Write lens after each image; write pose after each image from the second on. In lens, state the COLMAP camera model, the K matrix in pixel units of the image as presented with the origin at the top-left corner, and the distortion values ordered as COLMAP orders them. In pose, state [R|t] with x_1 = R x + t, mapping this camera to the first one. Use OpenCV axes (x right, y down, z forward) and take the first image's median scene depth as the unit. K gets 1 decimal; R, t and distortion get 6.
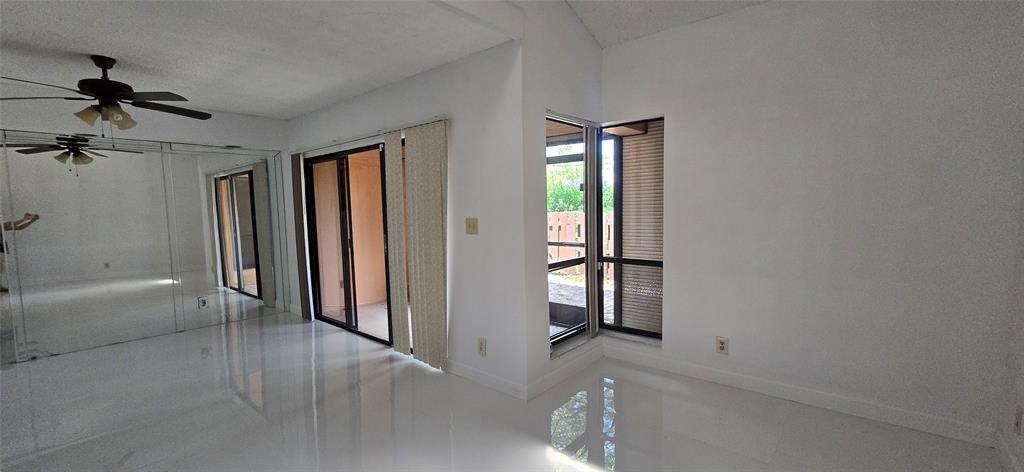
lens RADIAL K [[419.3, 0, 516.7], [0, 419.3, 236.6], [0, 0, 1]] dist [-0.002741, 0.001258]
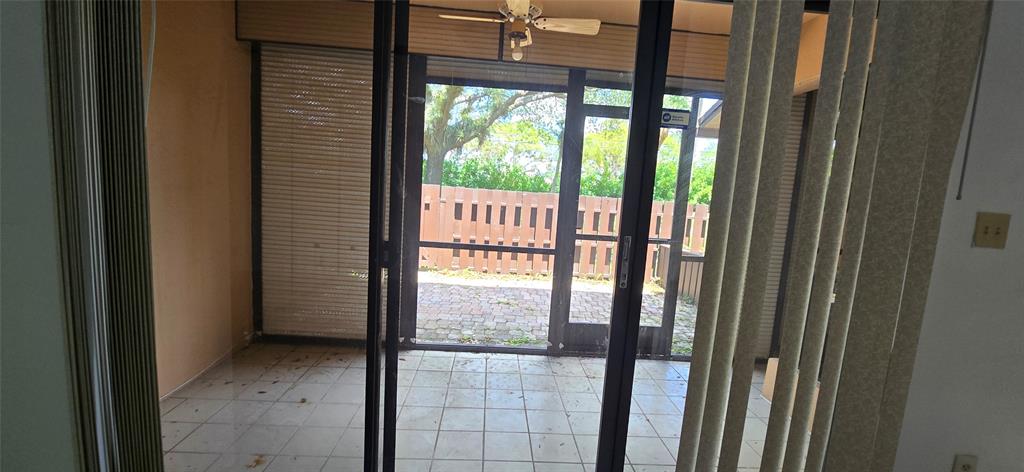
lens RADIAL K [[419.3, 0, 506.9], [0, 419.3, 237.7], [0, 0, 1]] dist [-0.002741, 0.001258]
pose [[0.725781, -0.015074, 0.687760, -0.704438], [-0.029817, 0.998131, 0.053342, -0.021780], [-0.687279, -0.059221, 0.723975, 0.892620]]
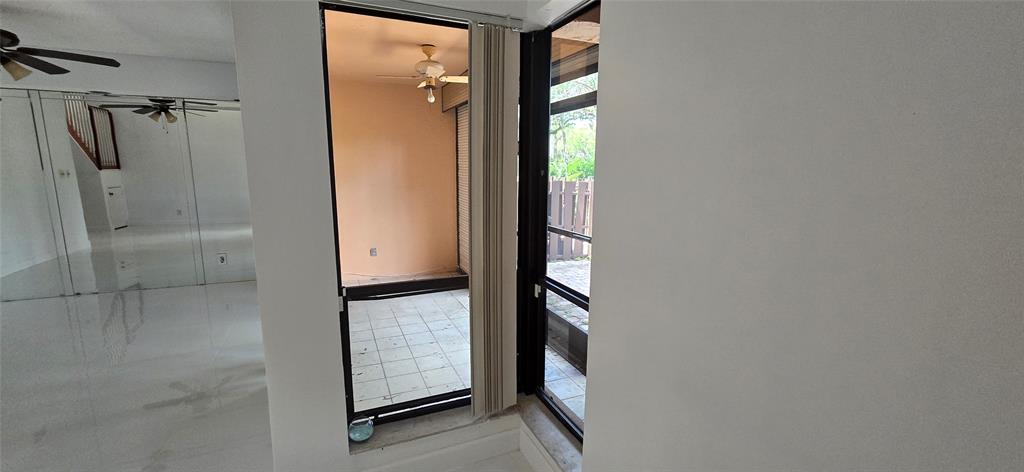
lens RADIAL K [[419.3, 0, 514.4], [0, 419.3, 236.4], [0, 0, 1]] dist [-0.002741, 0.001258]
pose [[0.904419, 0.099556, -0.414867, 0.413612], [-0.062911, 0.992884, 0.101115, -0.060998], [0.421982, -0.065351, 0.904246, 0.503821]]
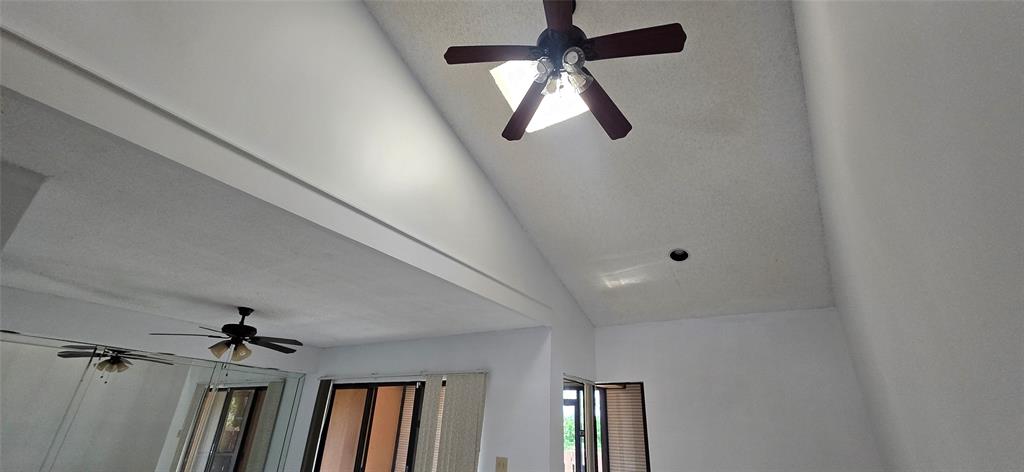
lens RADIAL K [[419.3, 0, 511.0], [0, 419.3, 234.9], [0, 0, 1]] dist [-0.002741, 0.001258]
pose [[0.990515, 0.108337, 0.084514, -0.221640], [-0.053704, 0.871404, -0.487618, -0.012627], [-0.126473, 0.478454, 0.868957, -0.335848]]
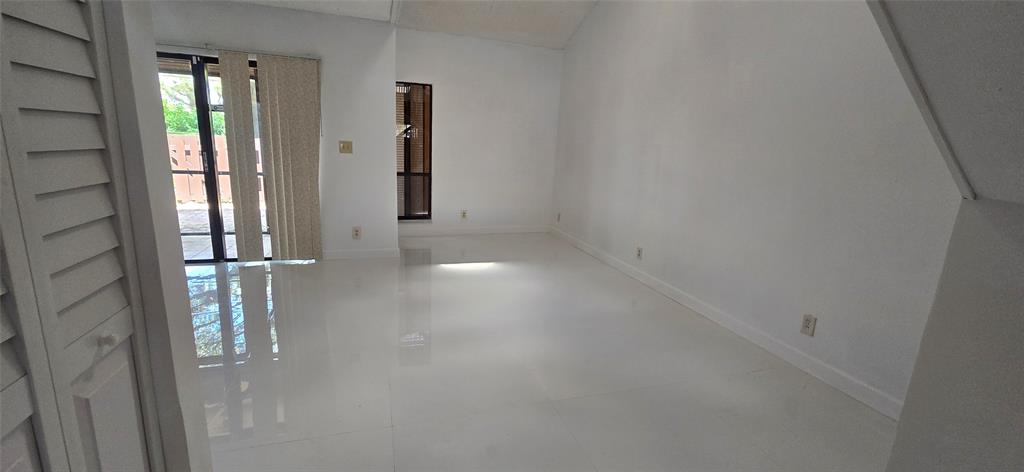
lens RADIAL K [[419.3, 0, 507.7], [0, 419.3, 237.3], [0, 0, 1]] dist [-0.002741, 0.001258]
pose [[0.519124, -0.142565, 0.842725, -0.888719], [0.005027, 0.986483, 0.163788, 0.038495], [-0.854684, -0.080790, 0.512824, -0.152821]]
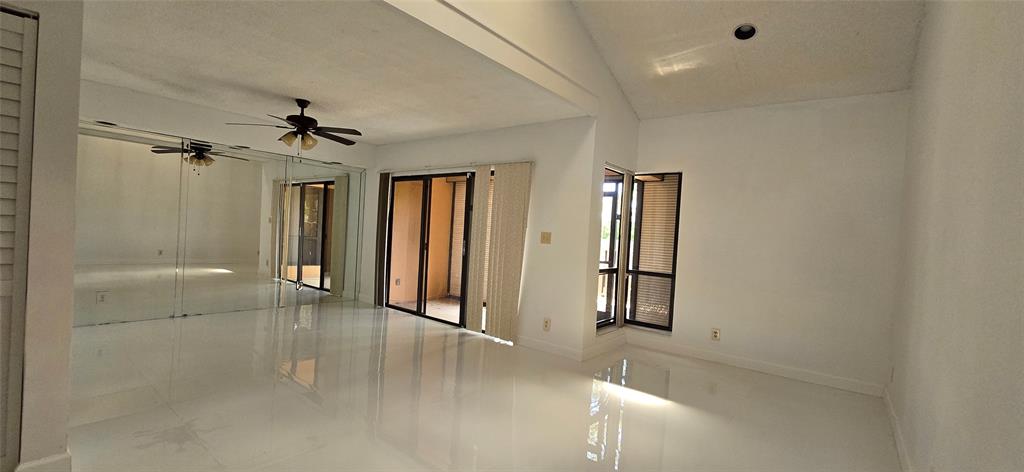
lens RADIAL K [[419.3, 0, 512.4], [0, 419.3, 235.3], [0, 0, 1]] dist [-0.002741, 0.001258]
pose [[0.996348, 0.078137, 0.034435, -0.232554], [-0.075826, 0.995066, -0.063981, 0.056591], [-0.039265, 0.061137, 0.997357, -0.351730]]
